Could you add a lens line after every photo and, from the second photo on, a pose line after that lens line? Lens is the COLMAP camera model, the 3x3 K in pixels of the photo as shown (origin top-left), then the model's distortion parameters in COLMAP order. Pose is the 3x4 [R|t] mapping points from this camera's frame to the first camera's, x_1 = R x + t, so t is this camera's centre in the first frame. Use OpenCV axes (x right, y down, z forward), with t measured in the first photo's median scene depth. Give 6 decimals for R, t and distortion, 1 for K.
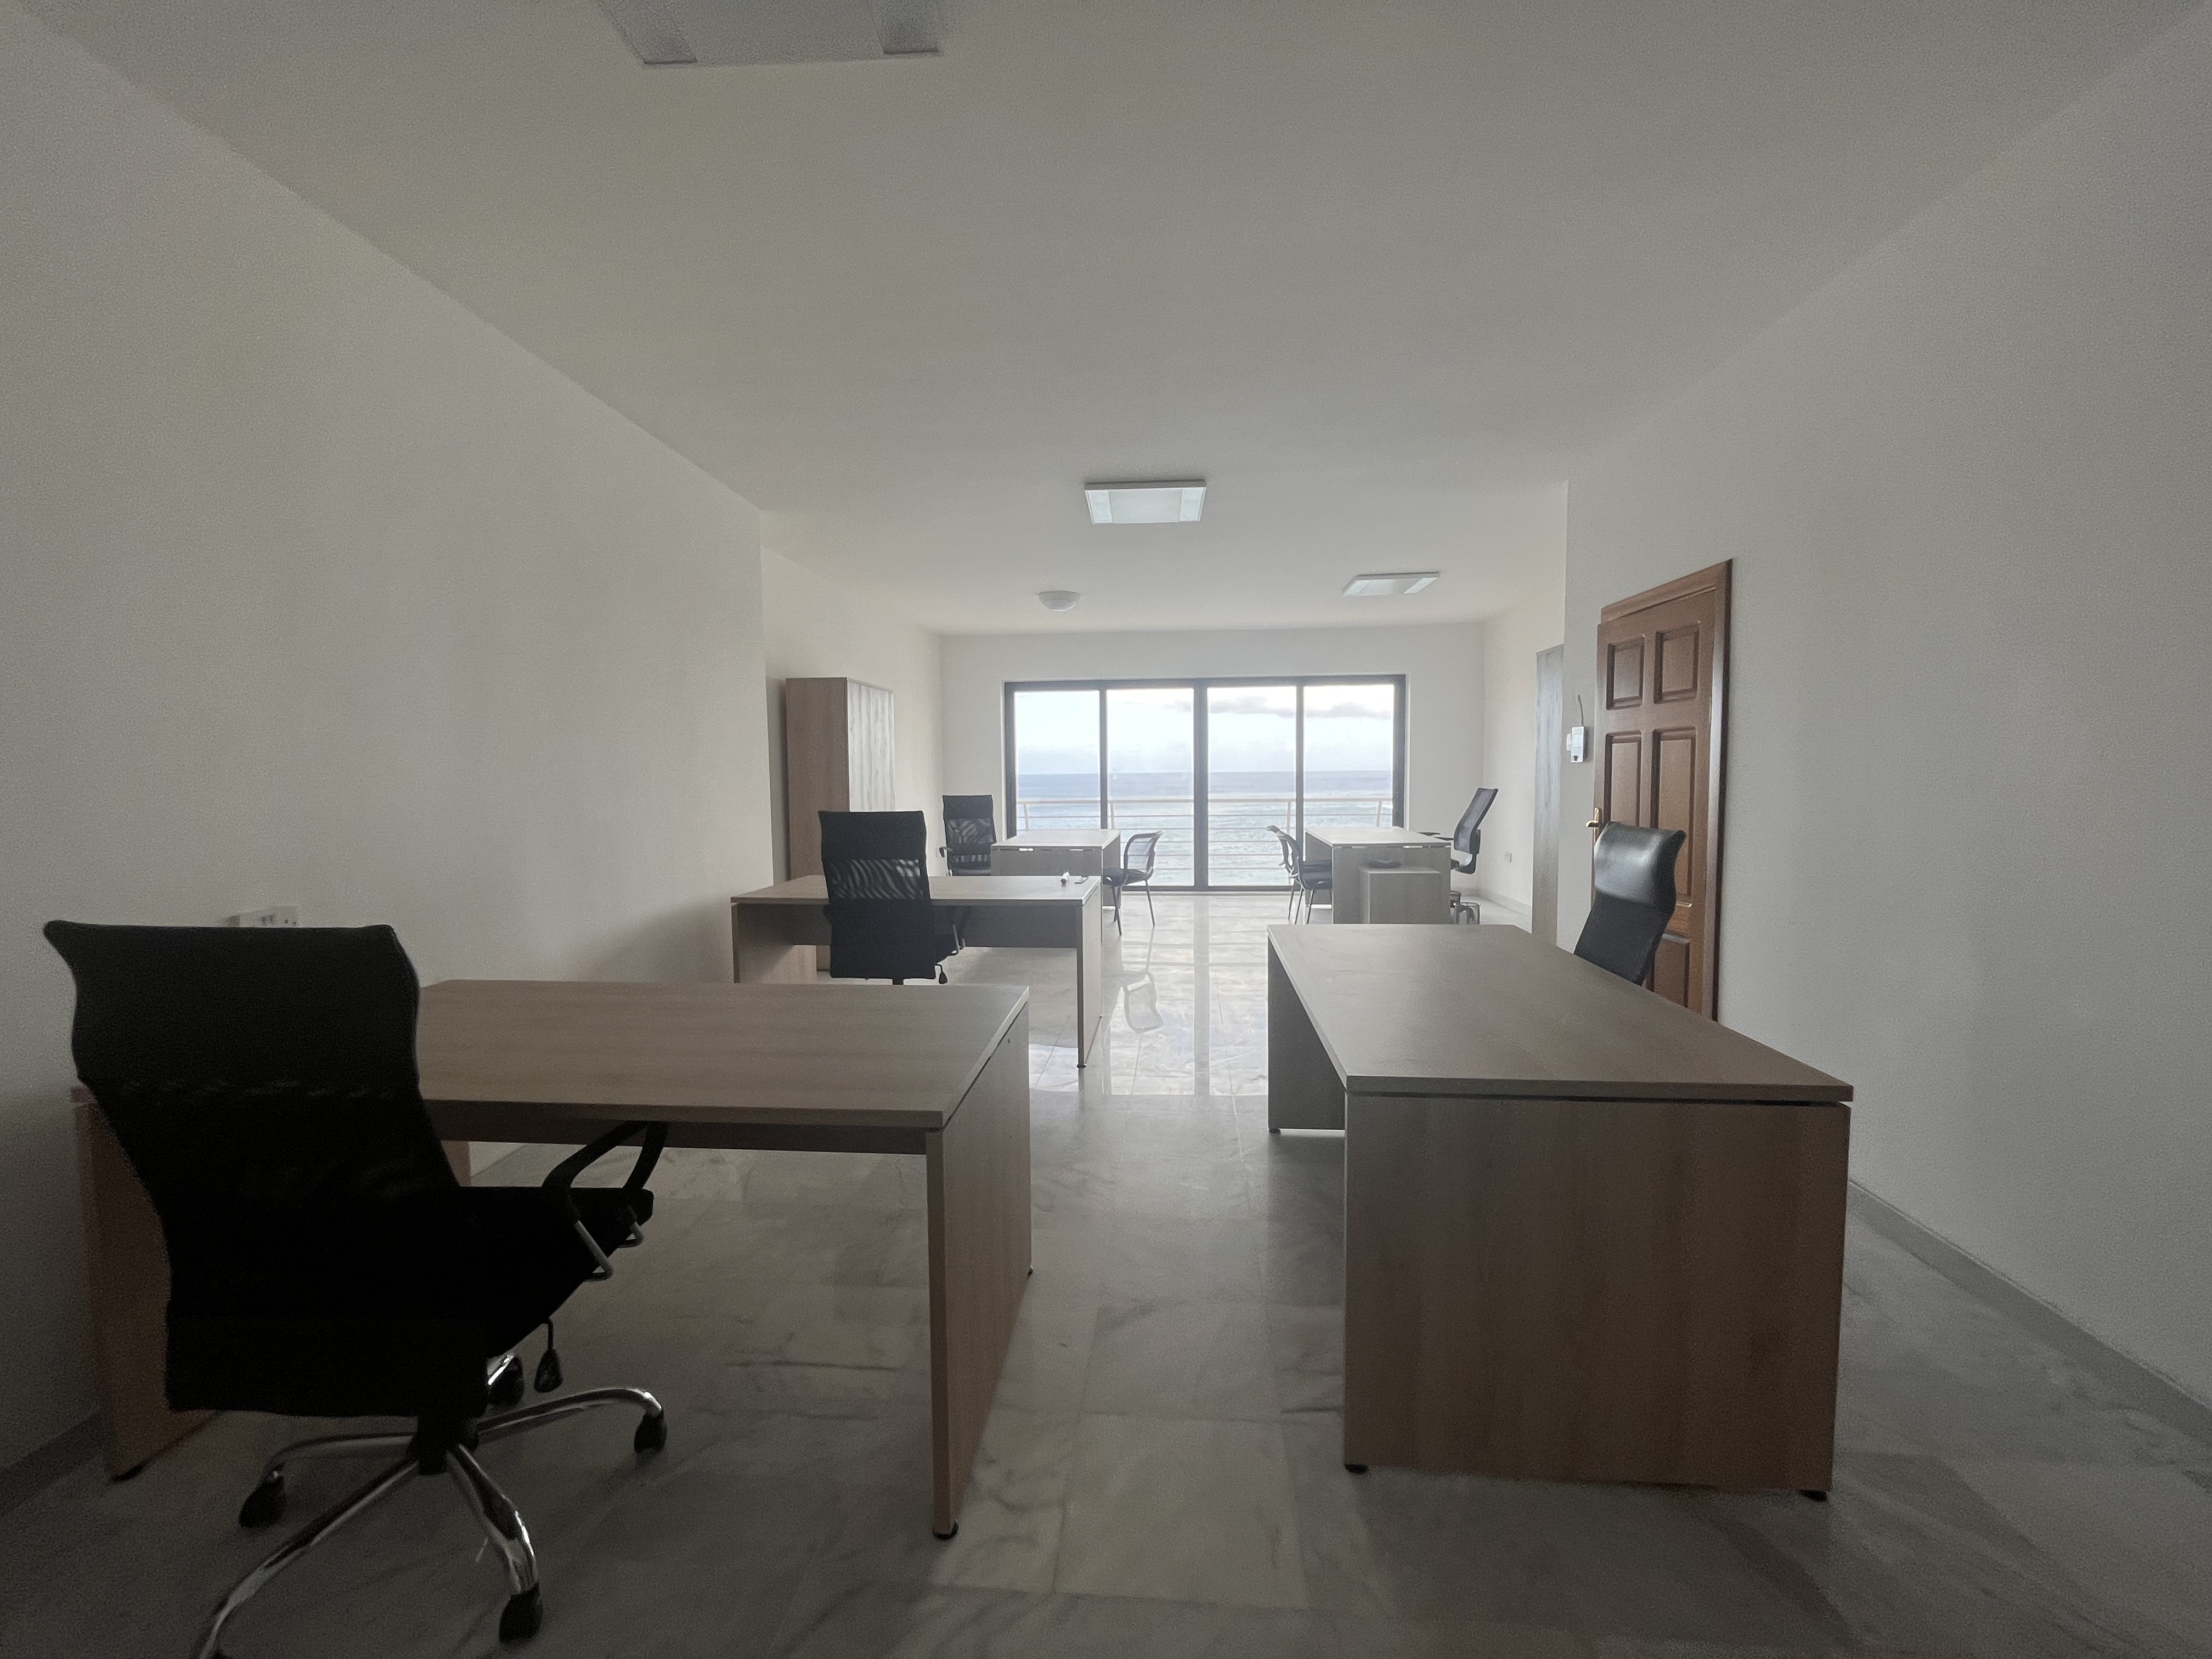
lens RADIAL K [[889.4, 0, 1106.0], [0, 889.4, 829.5], [0, 0, 1]] dist [-0.013319, -0.000200]
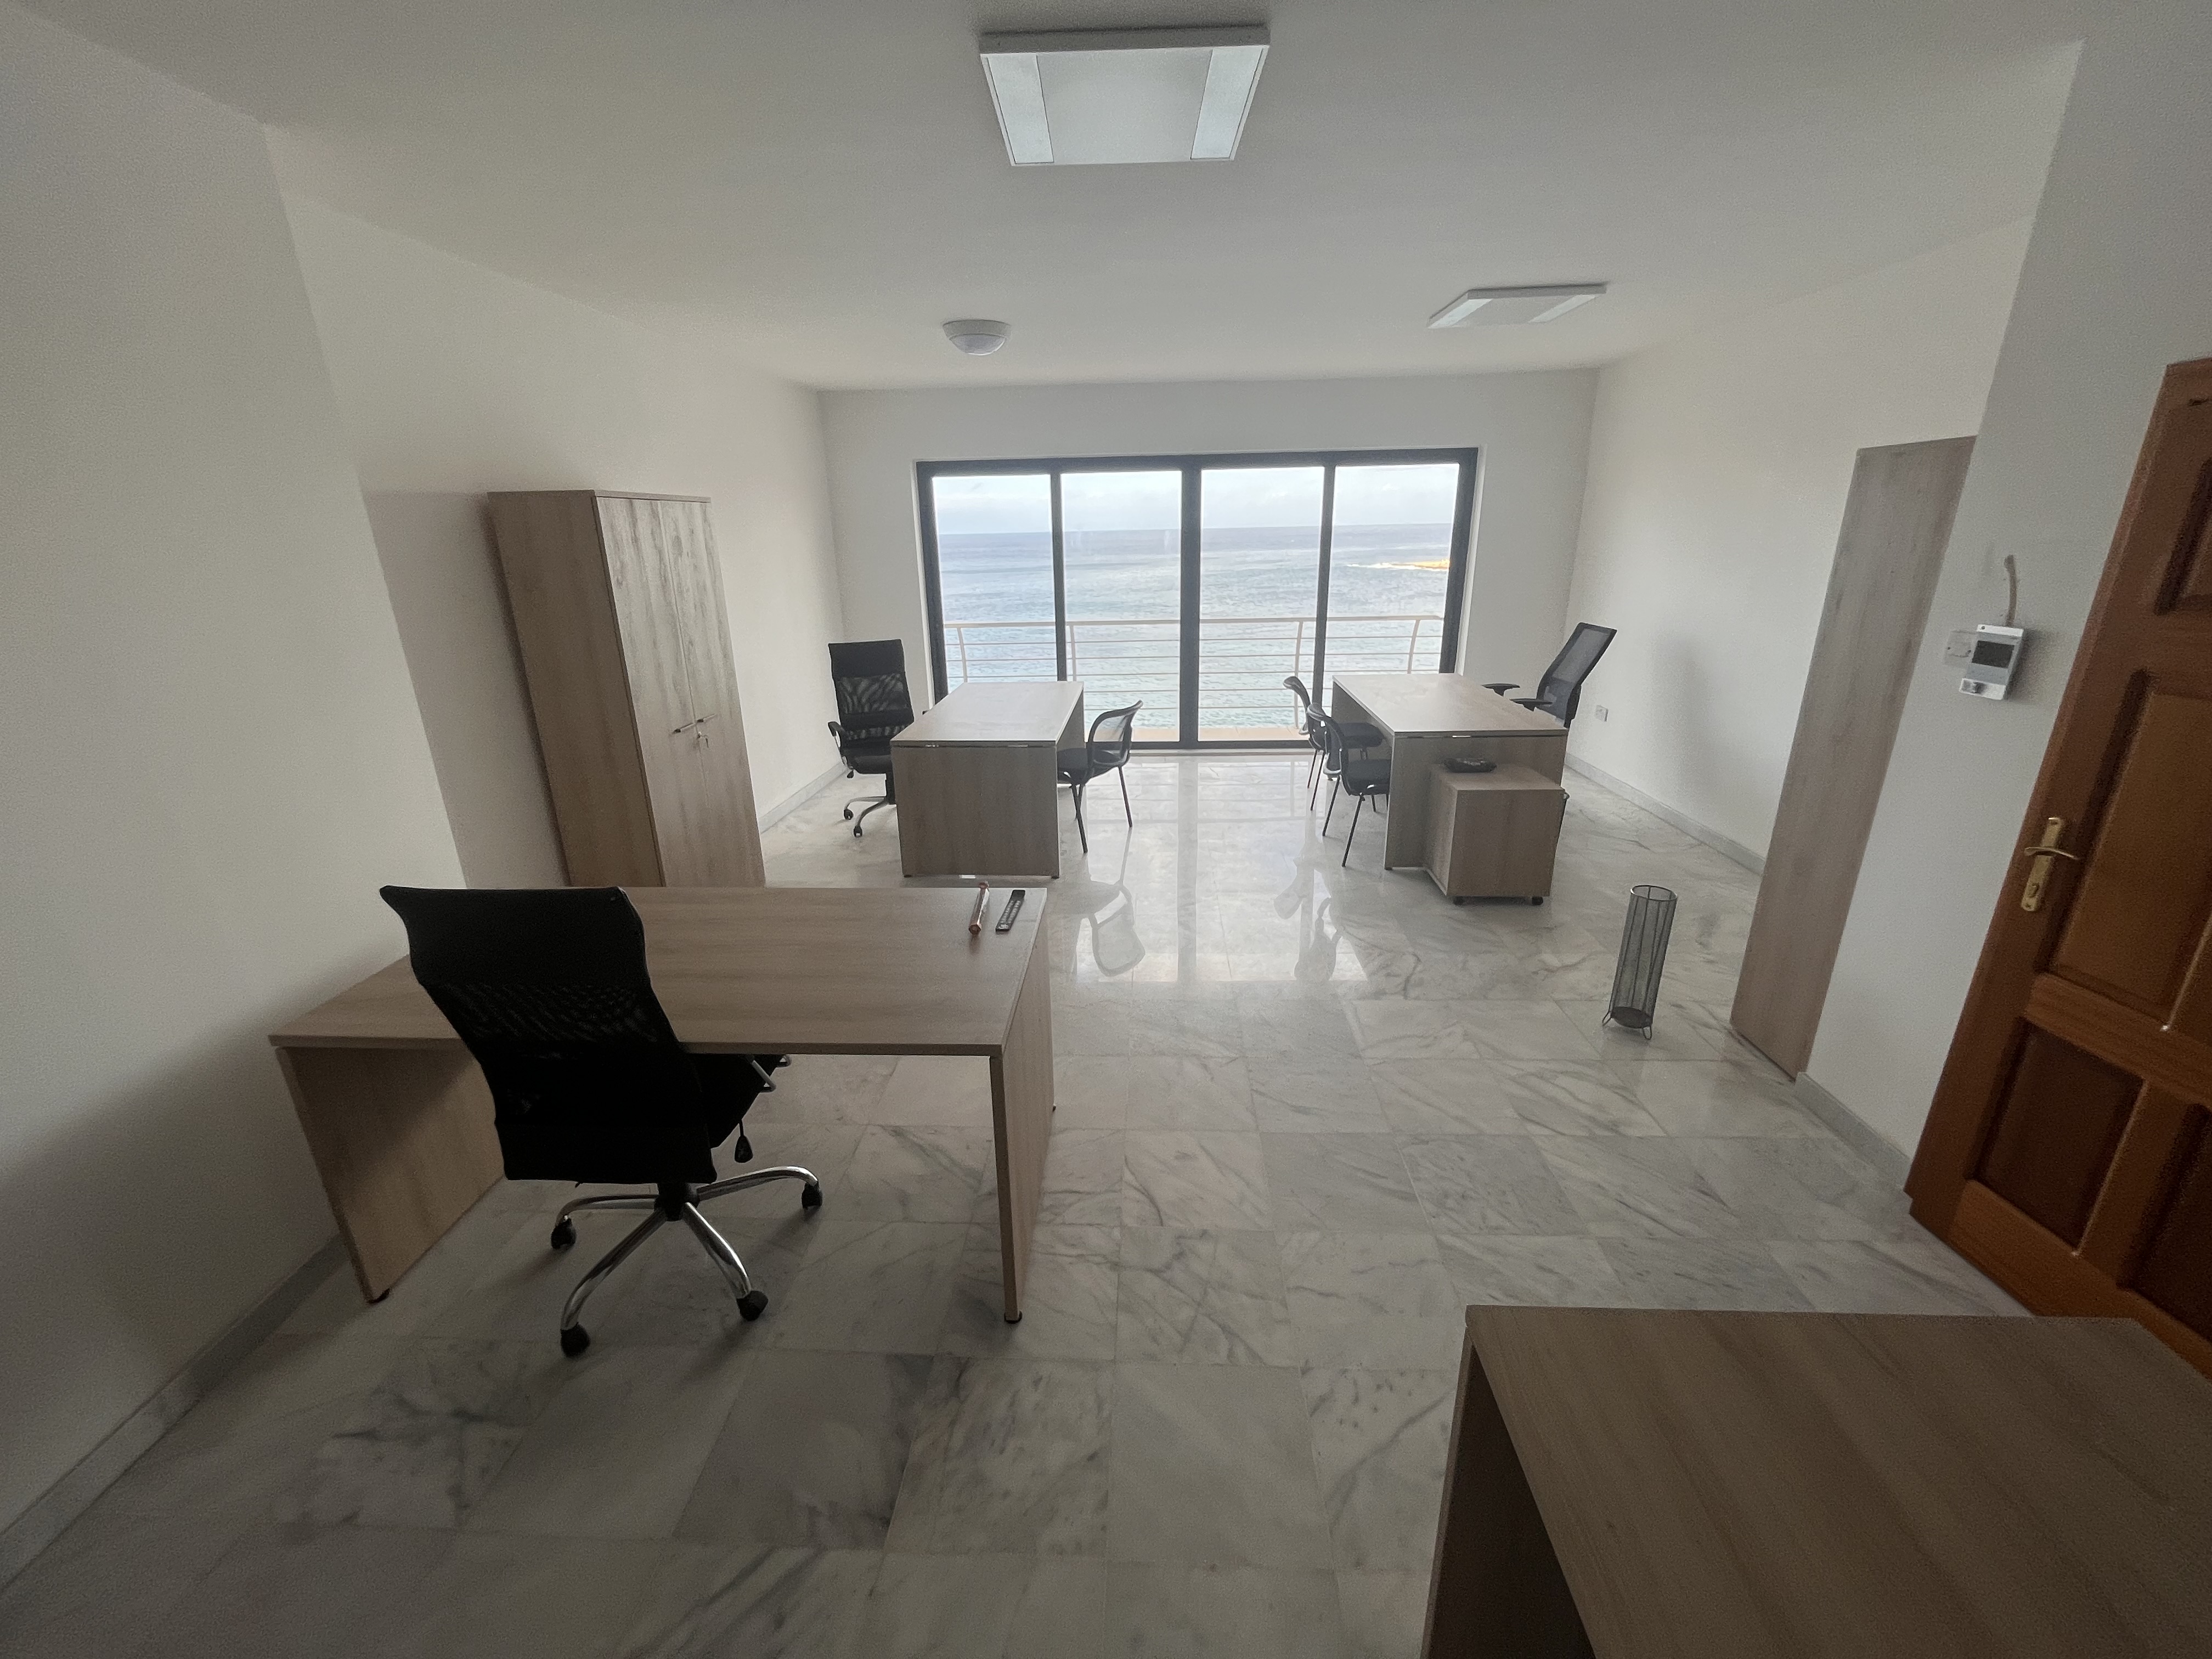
lens RADIAL K [[889.4, 0, 1106.0], [0, 889.4, 829.5], [0, 0, 1]] dist [-0.013319, -0.000200]
pose [[0.999198, -0.020187, 0.034577, 0.007936], [0.010632, 0.966371, 0.256933, -0.077411], [-0.038601, -0.256359, 0.965811, 0.290735]]
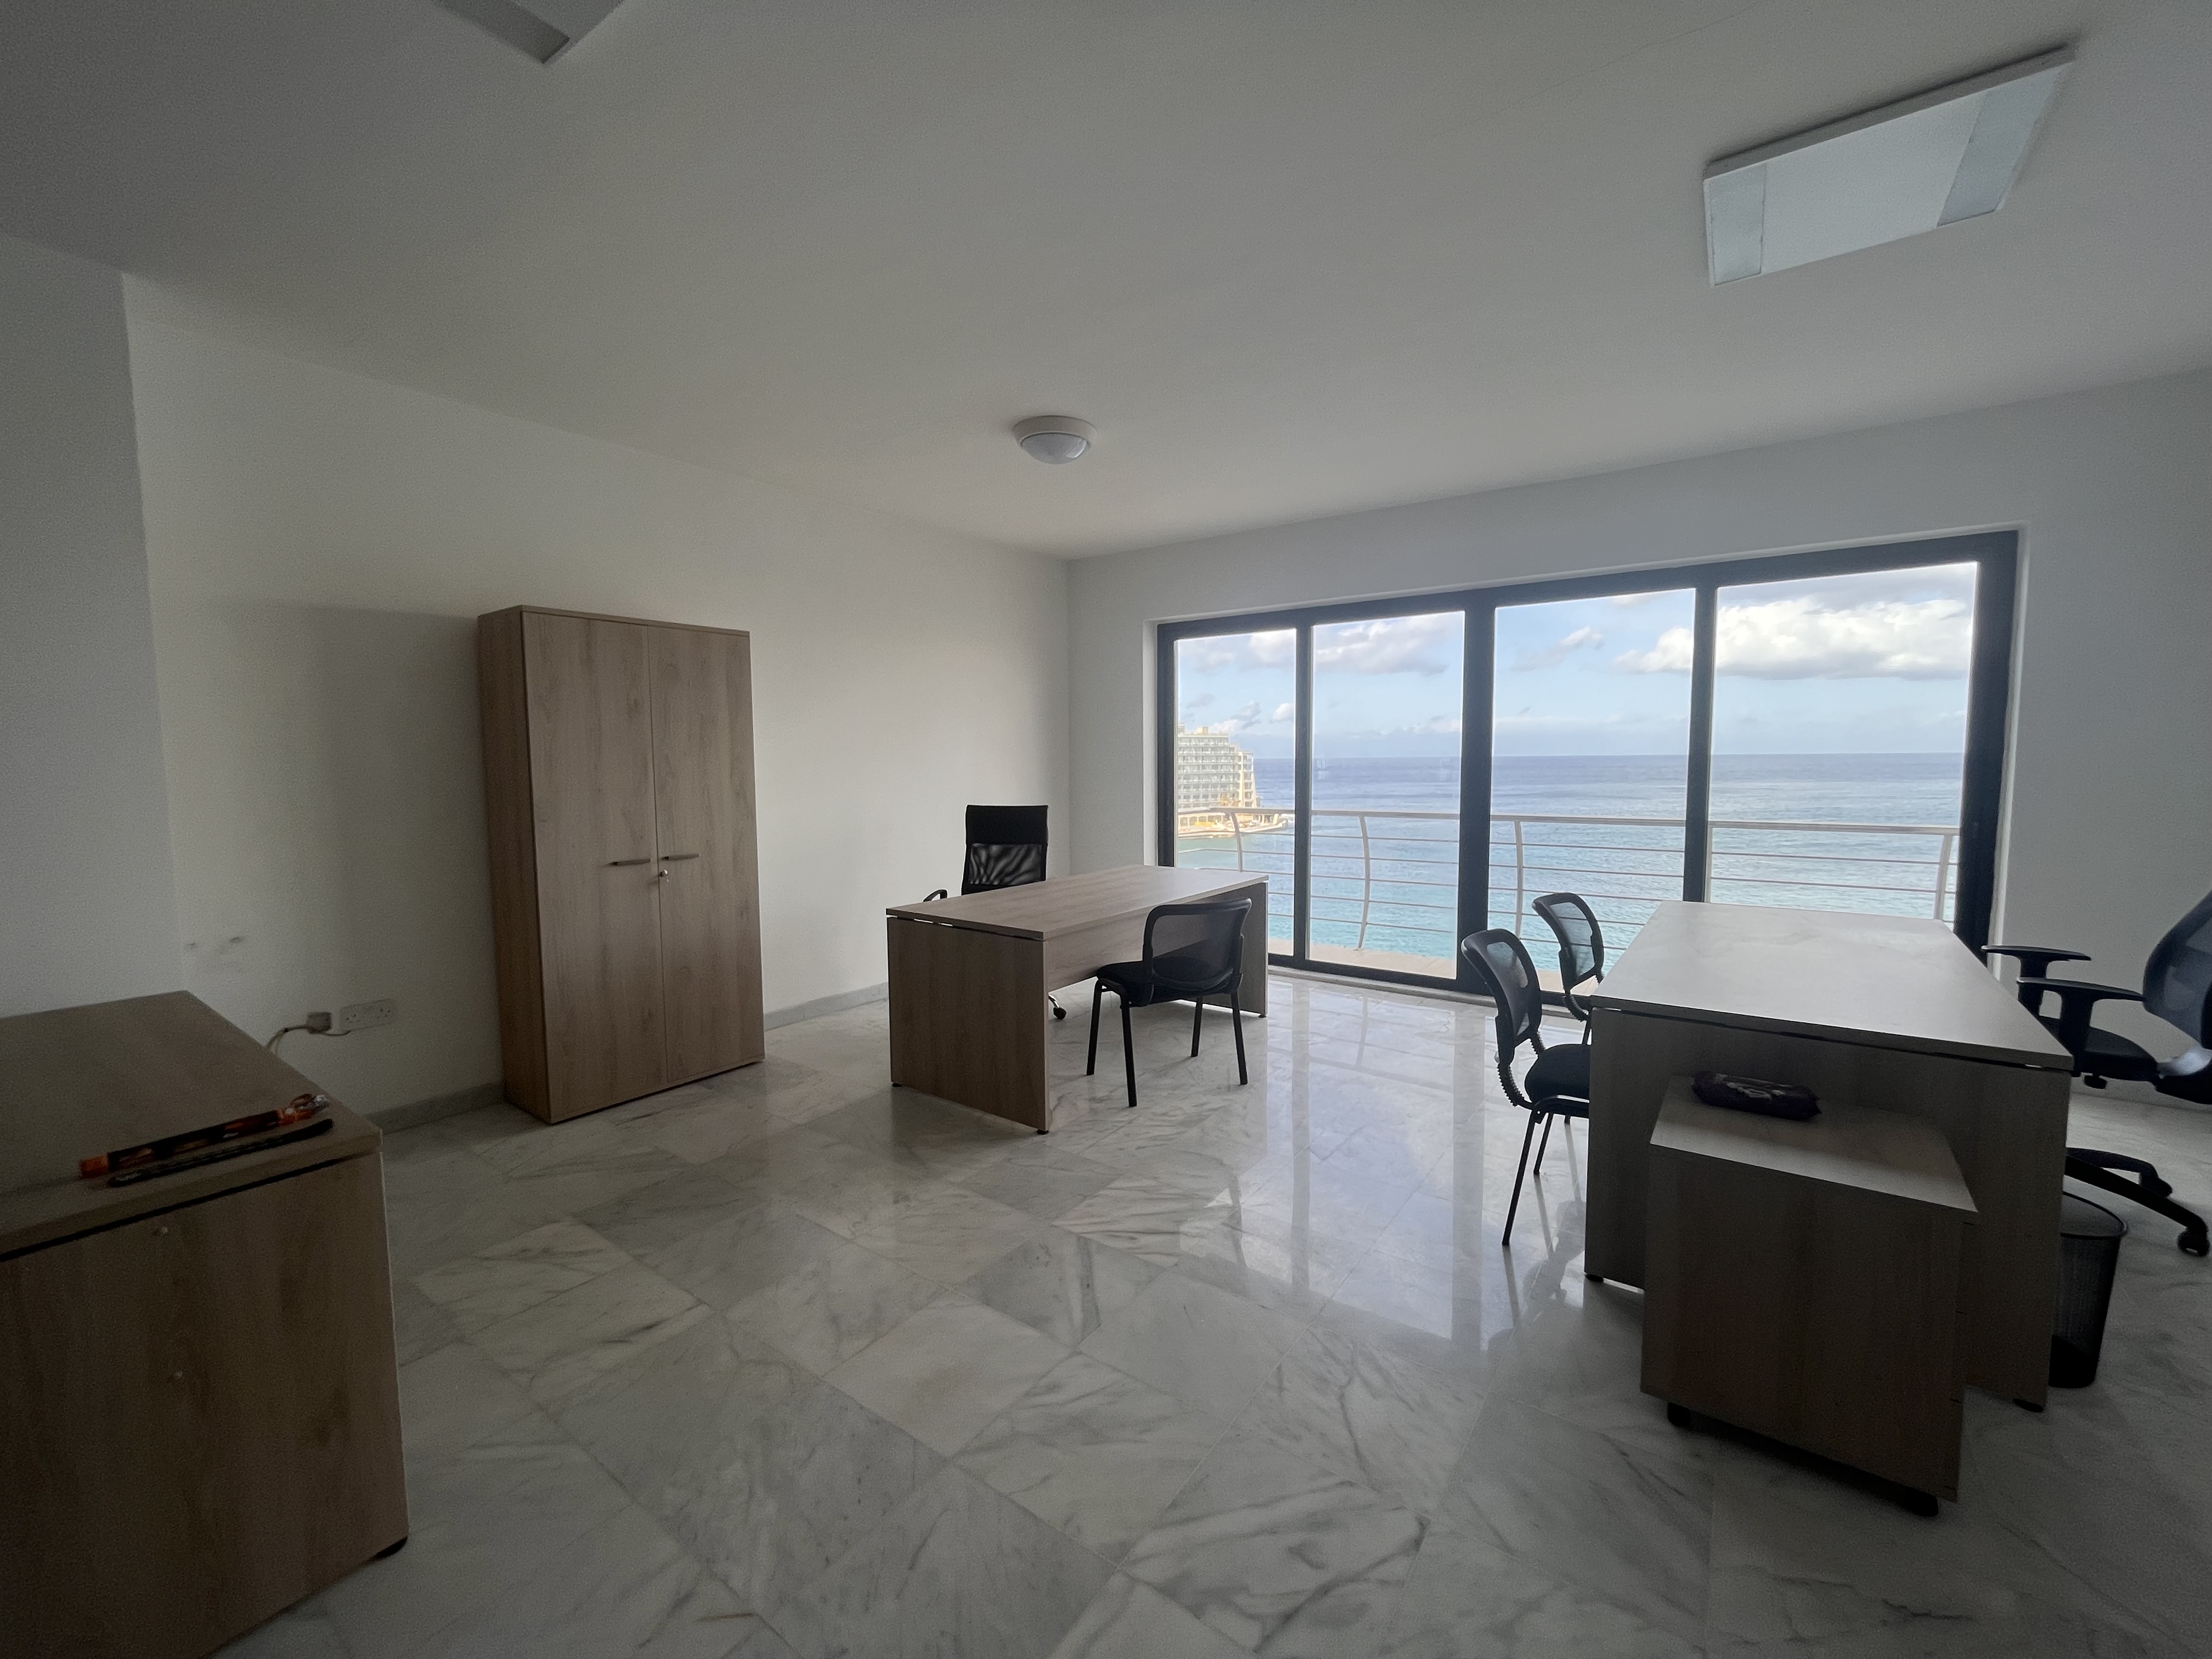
lens RADIAL K [[886.9, 0, 1096.3], [0, 886.9, 823.5], [0, 0, 1]] dist [0.000508, 0.000033]
pose [[0.859446, 0.042924, -0.509422, 0.227036], [-0.032674, 0.999044, 0.029056, -0.048060], [0.510182, -0.008327, 0.860026, 0.526049]]
